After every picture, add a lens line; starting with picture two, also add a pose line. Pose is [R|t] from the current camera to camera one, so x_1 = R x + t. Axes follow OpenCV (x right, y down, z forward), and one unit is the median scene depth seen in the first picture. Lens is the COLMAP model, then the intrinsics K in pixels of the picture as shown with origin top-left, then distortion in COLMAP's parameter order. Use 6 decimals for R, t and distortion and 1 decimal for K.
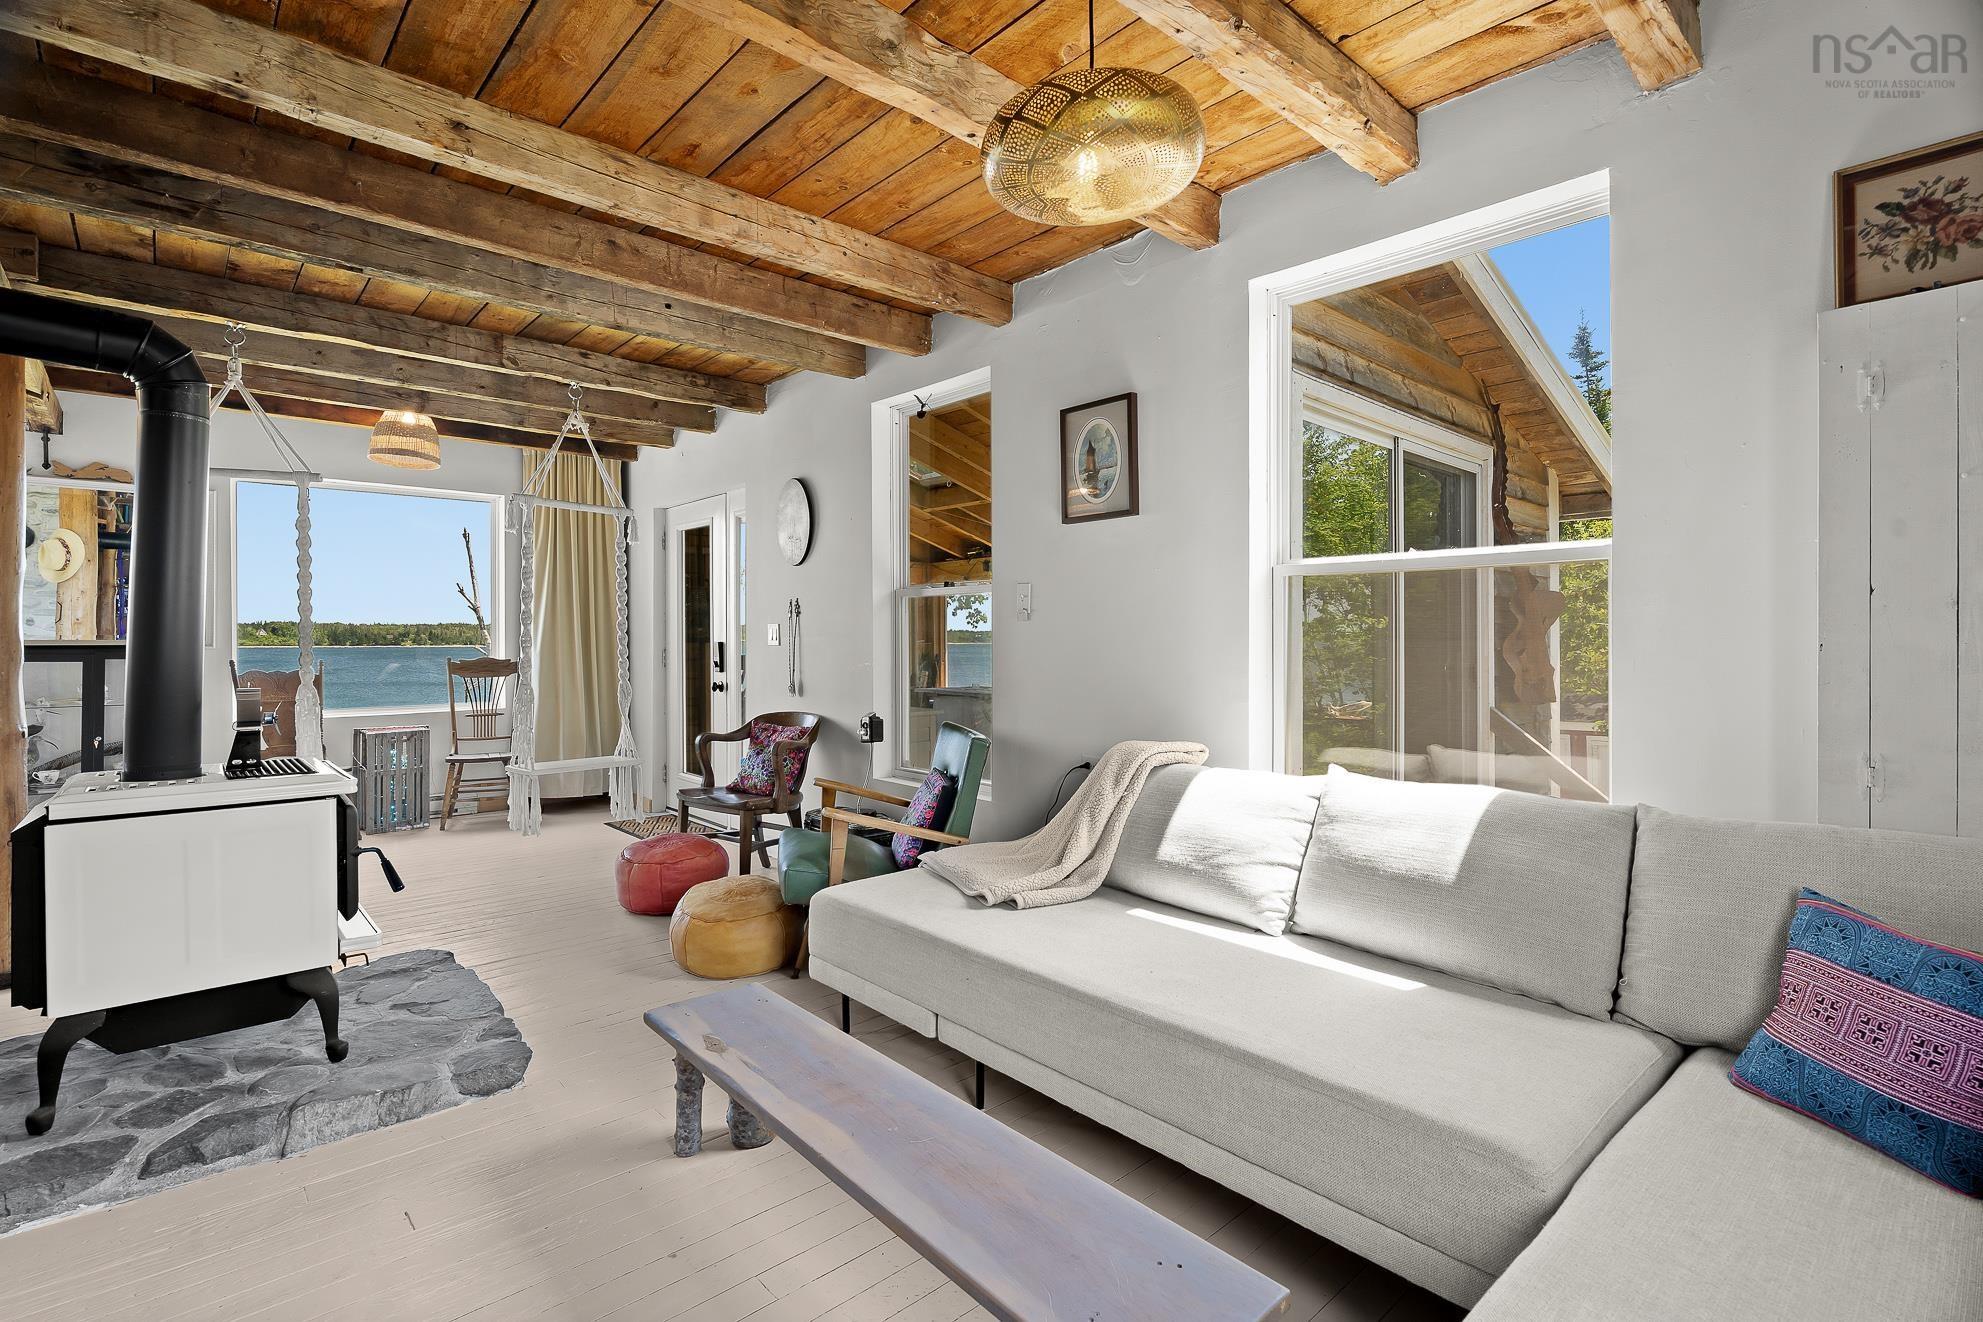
lens RADIAL K [[928.6, 0, 990.8], [0, 928.6, 639.7], [0, 0, 1]] dist [-0.025841, -0.000151]
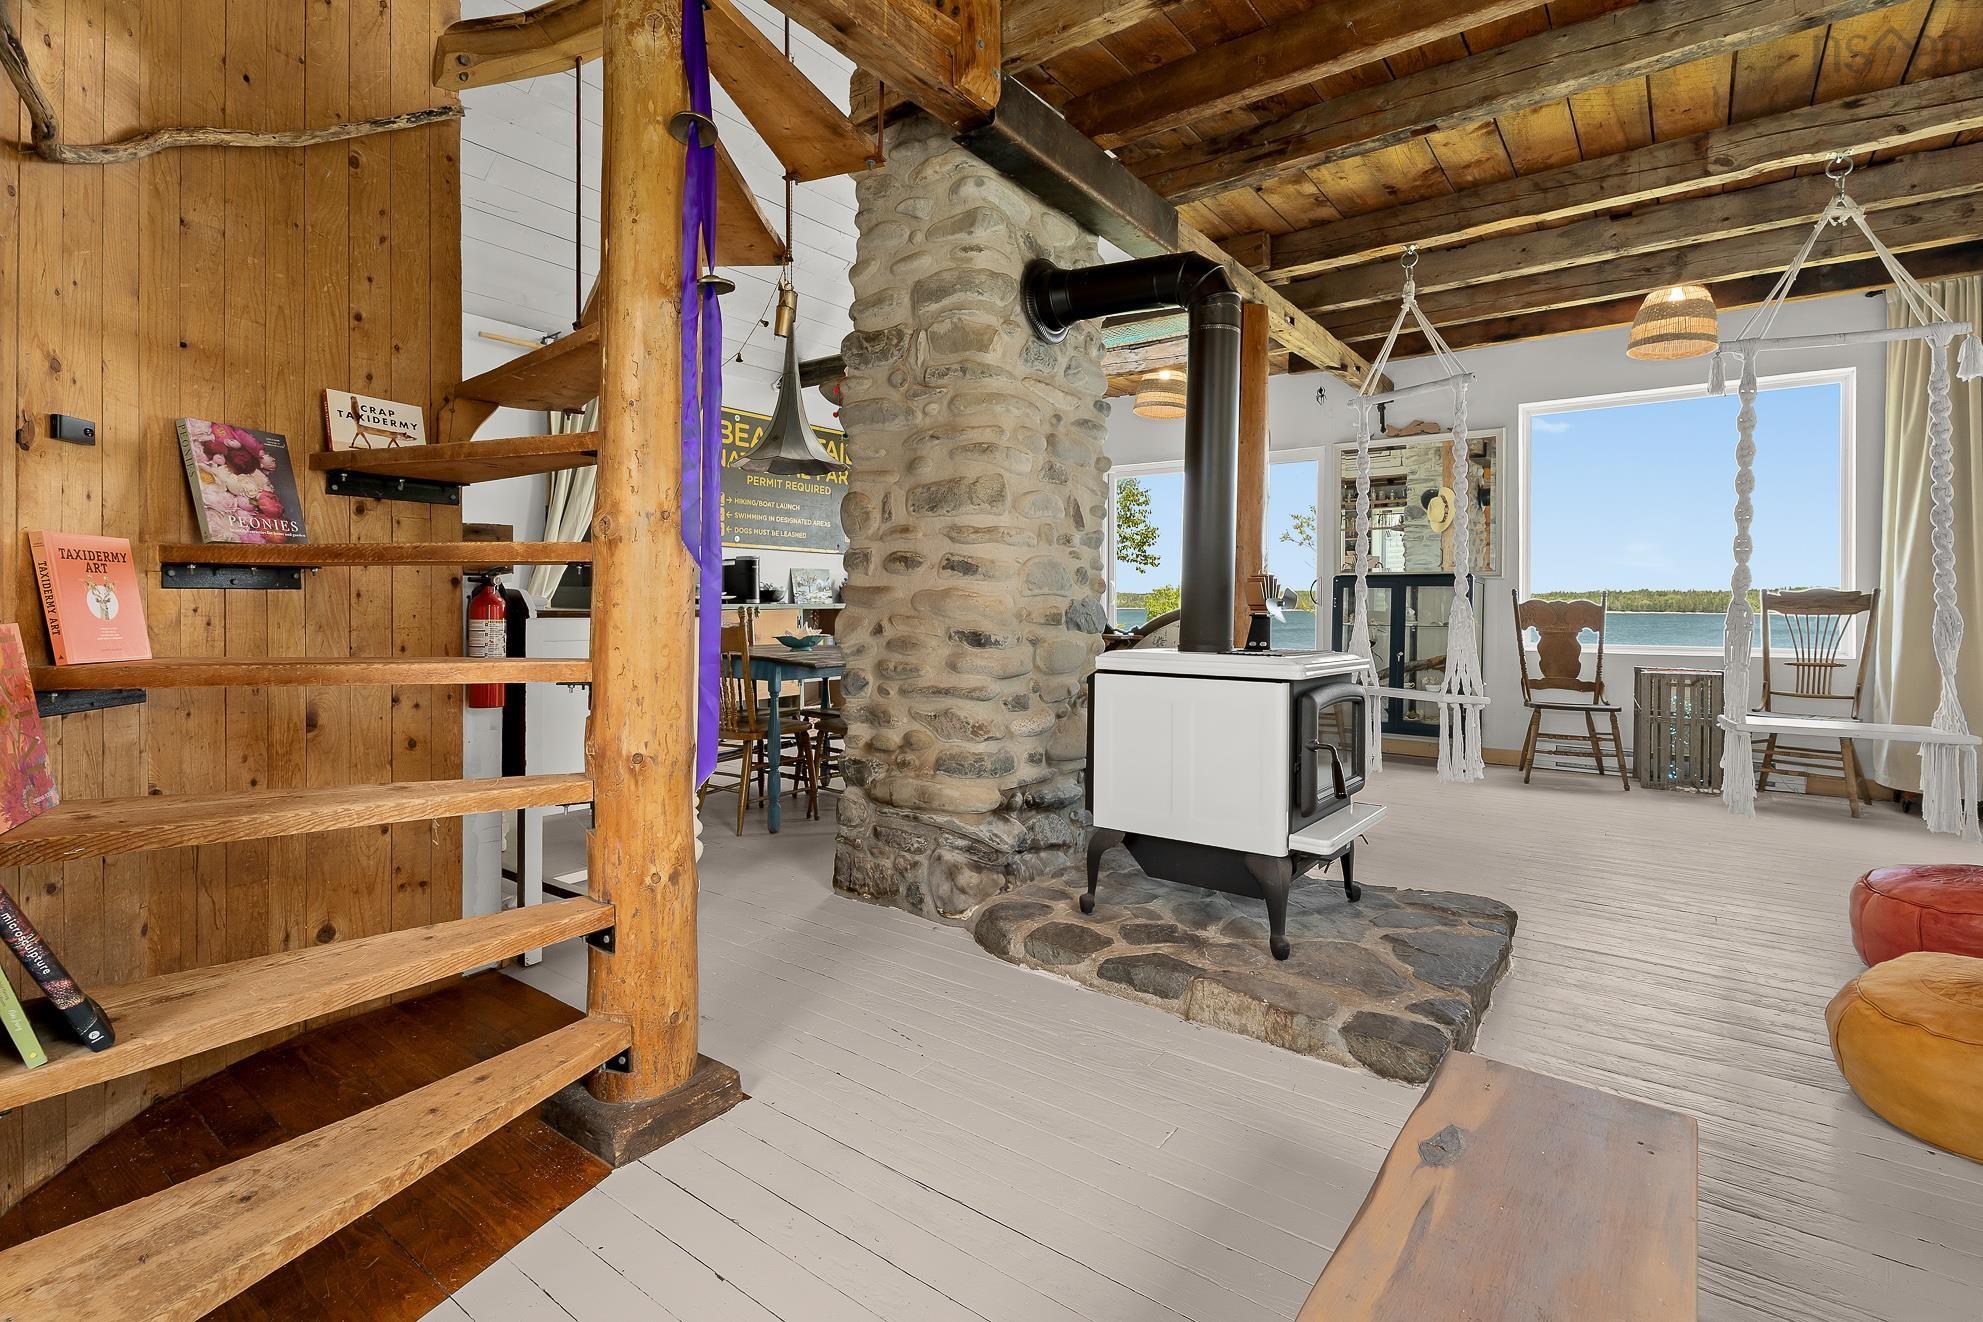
lens RADIAL K [[917.8, 0, 990.0], [0, 917.8, 605.4], [0, 0, 1]] dist [-0.001436, -0.000426]
pose [[0.178451, 0.004960, -0.983936, 0.174263], [-0.007196, 0.999967, 0.003735, 0.094057], [0.983922, 0.006414, 0.178481, 0.542346]]
